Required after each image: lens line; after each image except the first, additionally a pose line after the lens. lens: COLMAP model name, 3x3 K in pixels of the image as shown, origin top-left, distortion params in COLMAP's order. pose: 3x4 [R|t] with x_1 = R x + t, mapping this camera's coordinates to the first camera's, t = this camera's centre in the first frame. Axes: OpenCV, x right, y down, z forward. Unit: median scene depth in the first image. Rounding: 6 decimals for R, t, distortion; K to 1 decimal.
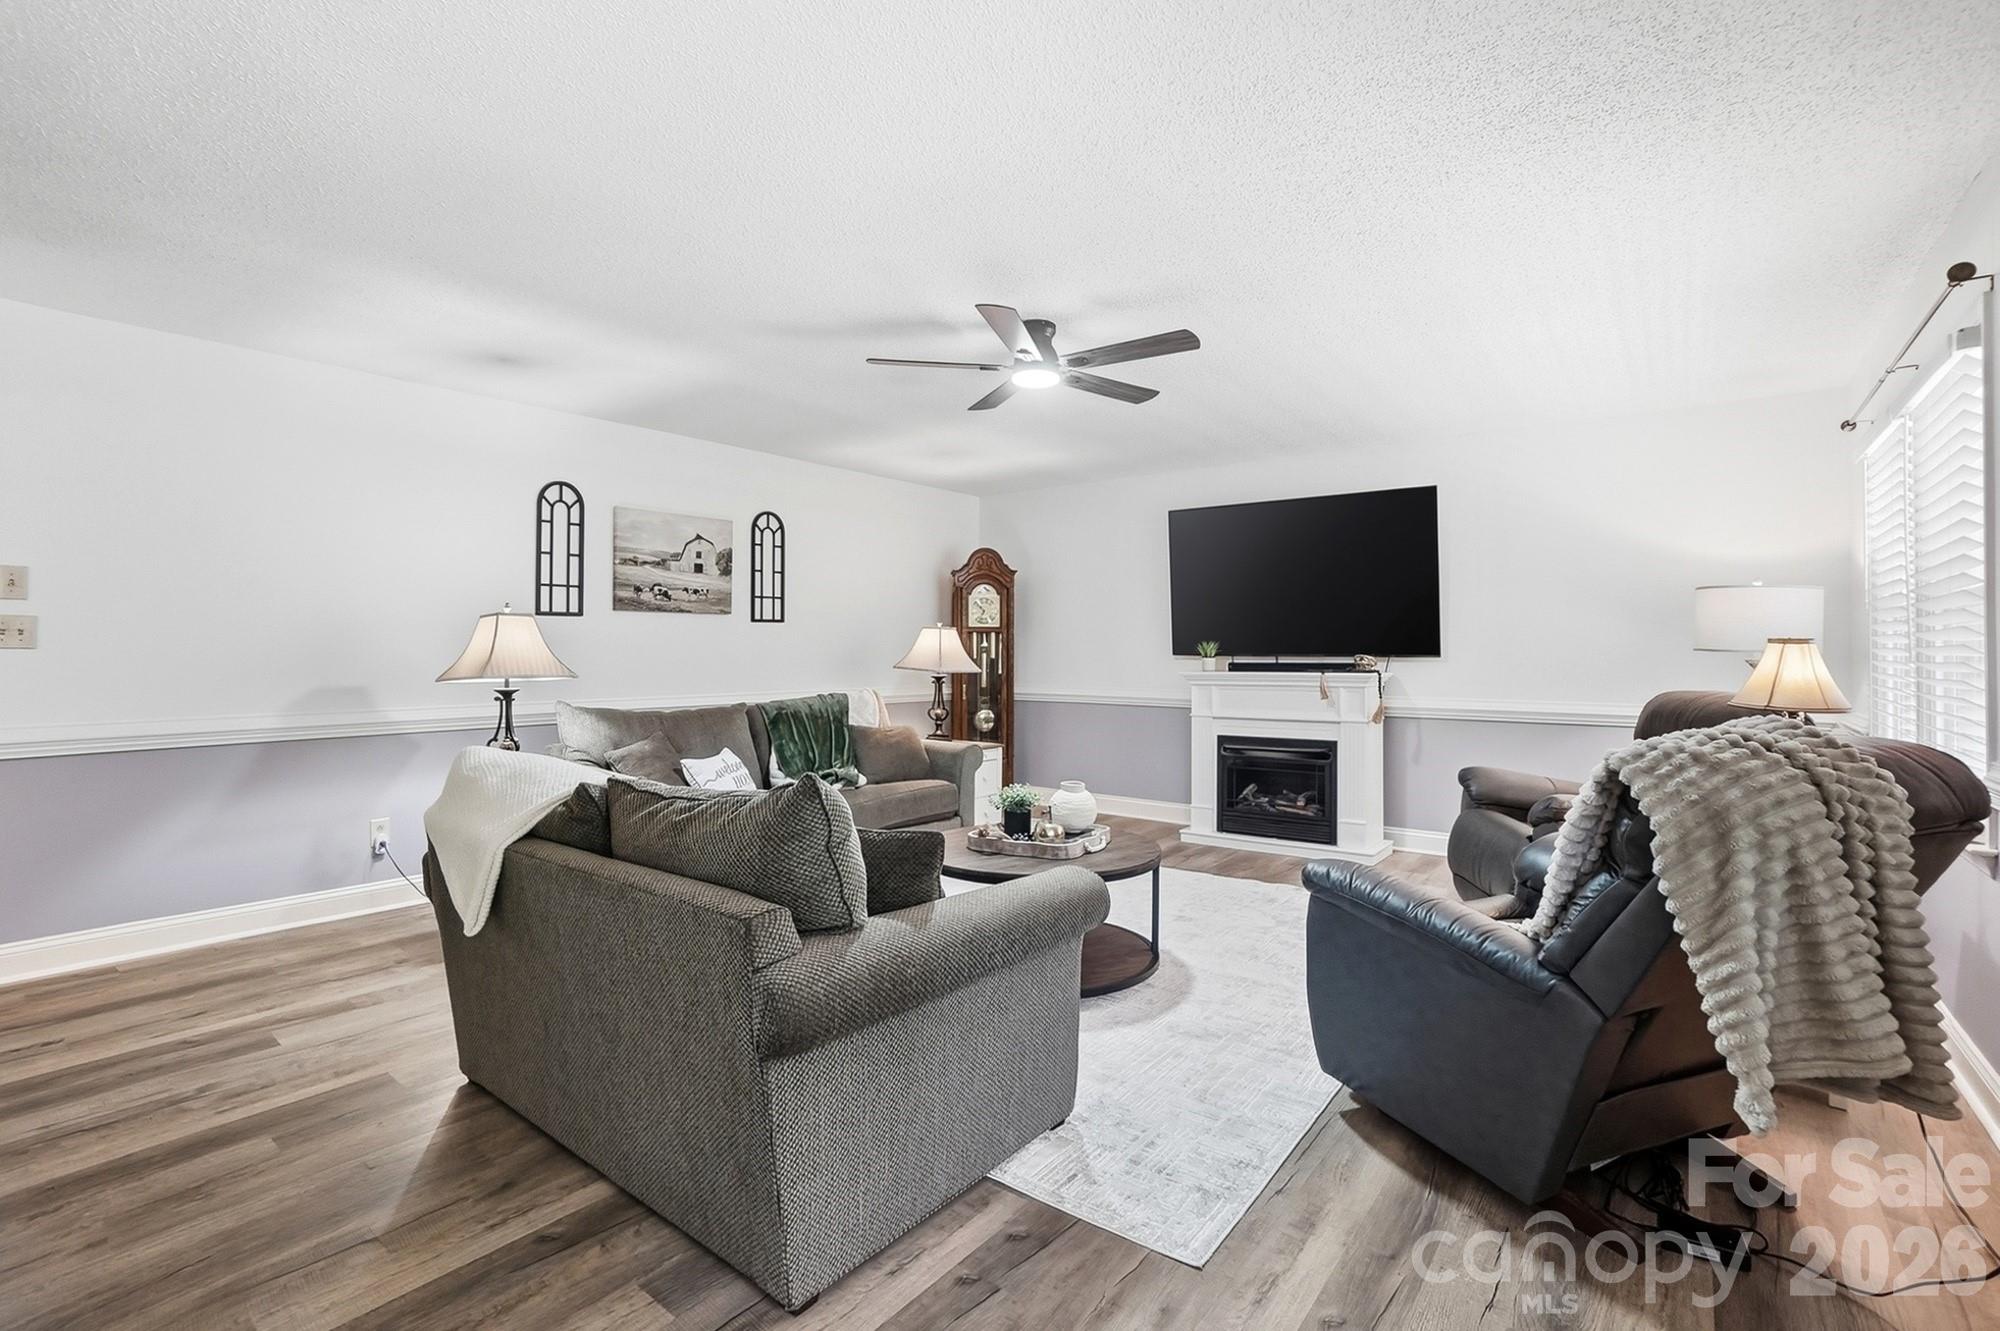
lens RADIAL K [[949.5, 0, 1000.0], [0, 949.5, 665.5], [0, 0, 1]] dist [-0.002874, 0.000023]
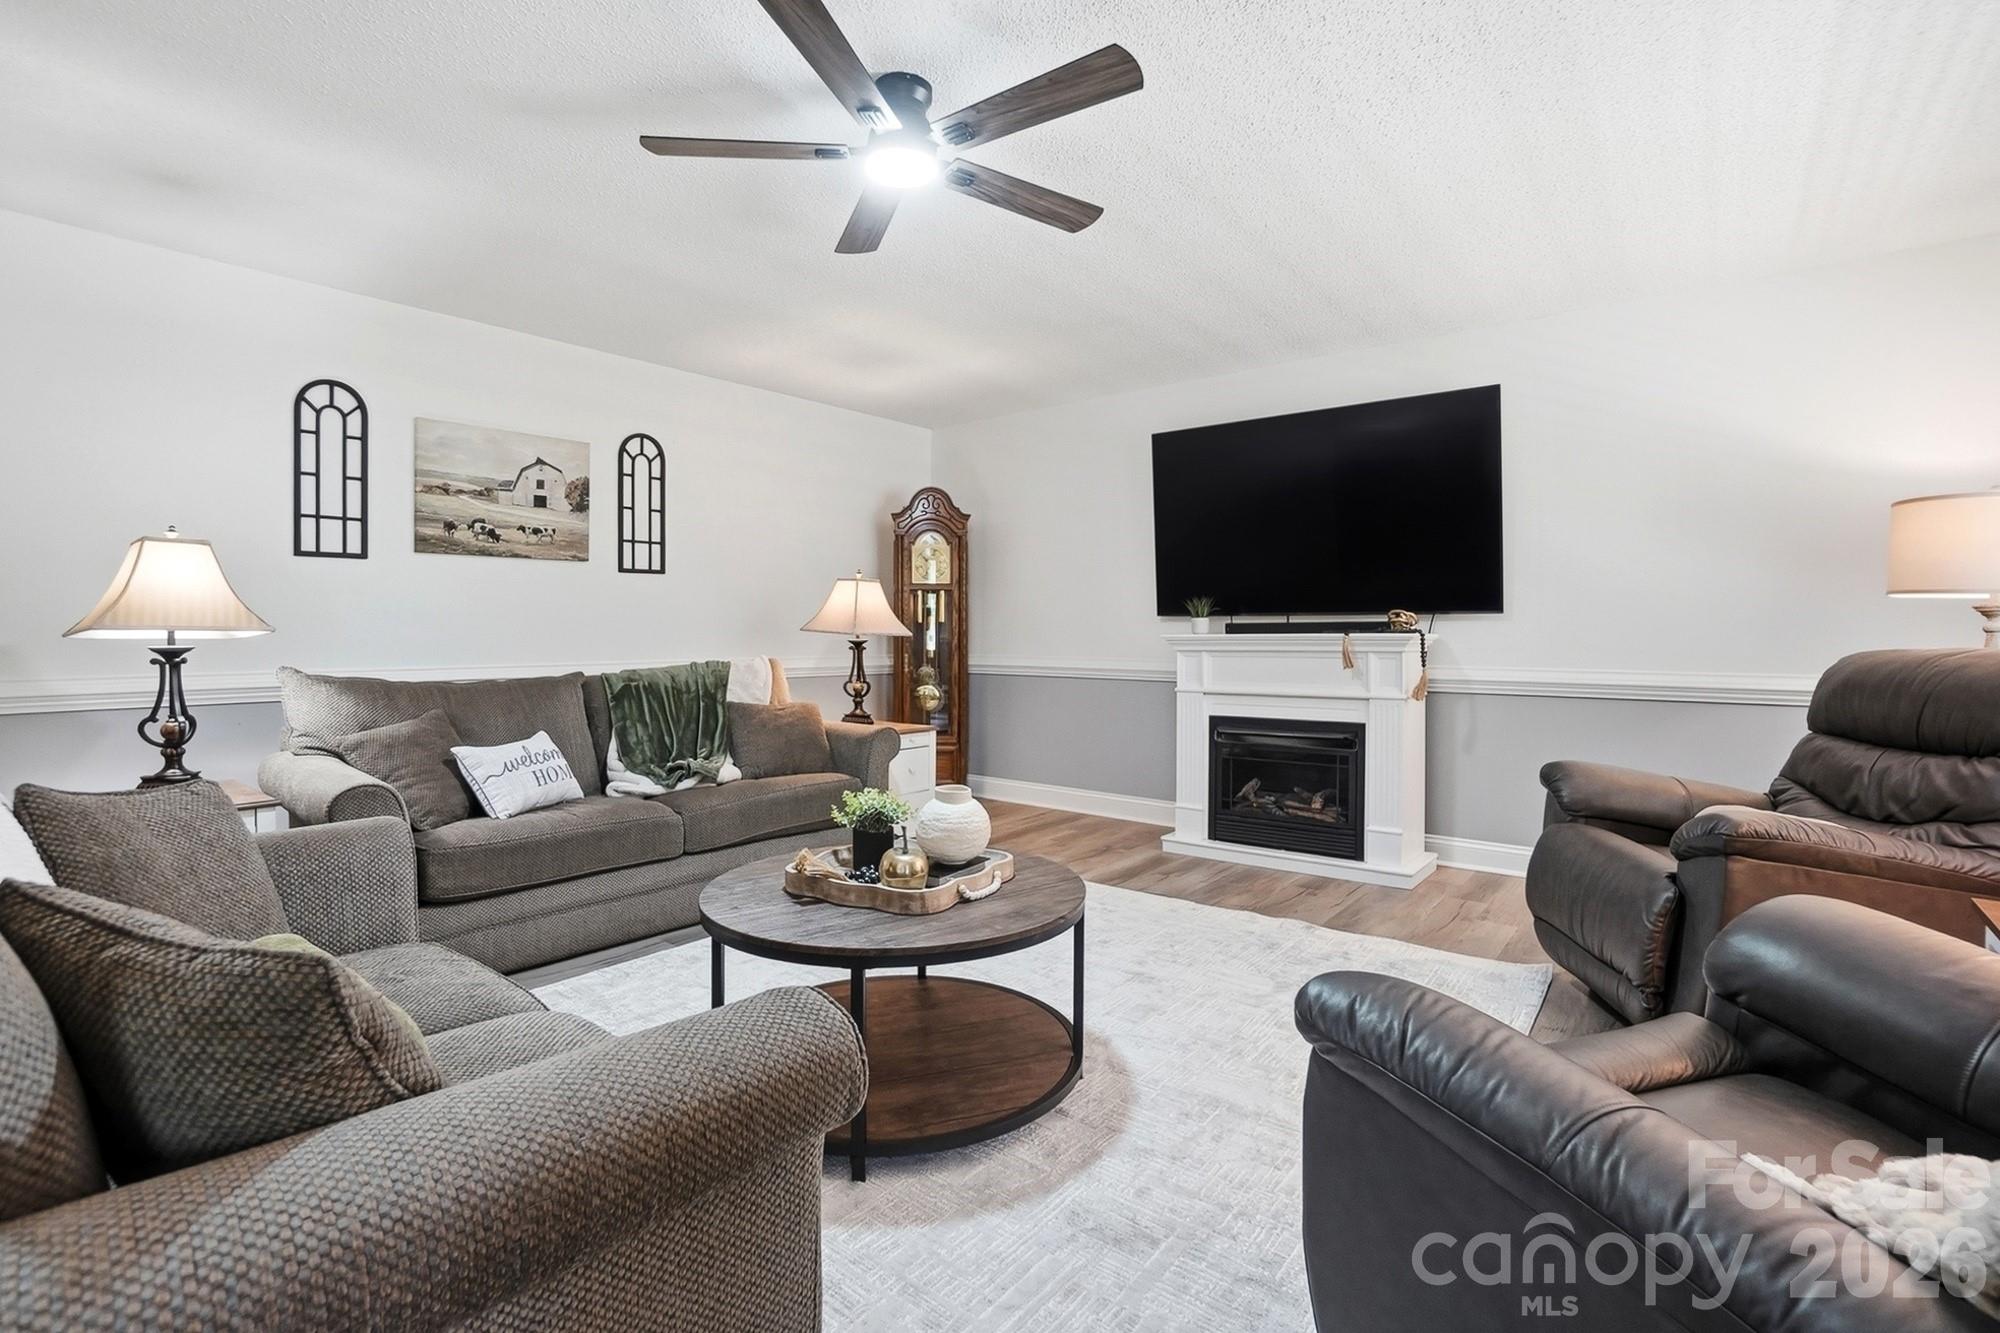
lens RADIAL K [[941.5, 0, 995.3], [0, 941.5, 658.7], [0, 0, 1]] dist [-0.012640, 0.000645]
pose [[0.999451, -0.000620, -0.033137, 0.084887], [0.001019, 0.999927, 0.012012, 0.018615], [0.033127, -0.012039, 0.999379, 0.240998]]
